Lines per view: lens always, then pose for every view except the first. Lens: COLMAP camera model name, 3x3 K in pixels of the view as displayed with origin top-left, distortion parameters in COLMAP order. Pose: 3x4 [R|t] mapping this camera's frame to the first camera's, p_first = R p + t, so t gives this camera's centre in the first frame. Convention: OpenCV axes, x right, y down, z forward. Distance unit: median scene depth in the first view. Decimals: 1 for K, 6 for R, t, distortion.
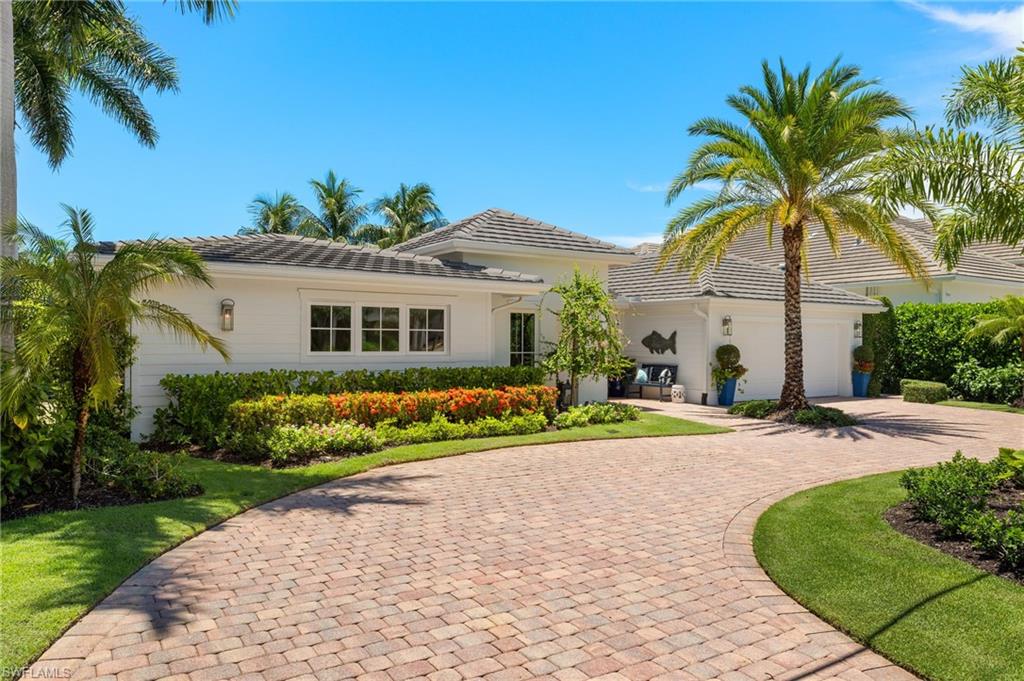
lens RADIAL K [[654.3, 0, 512.0], [0, 654.3, 340.5], [0, 0, 1]] dist [-0.006747, -0.001371]
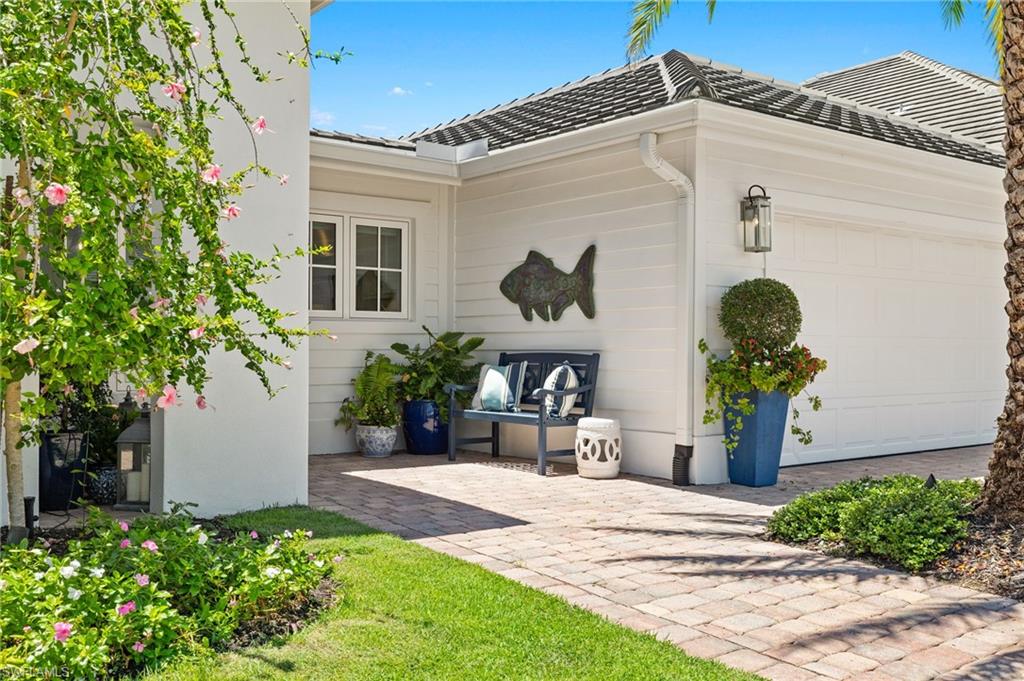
lens RADIAL K [[966.7, 0, 512.0], [0, 966.7, 340.5], [0, 0, 1]] dist [0.005284, 0.002903]
pose [[0.995444, -0.004587, 0.095239, 0.171675], [0.005081, 0.999975, -0.004939, 0.034374], [-0.095214, 0.005401, 0.995442, 0.557824]]
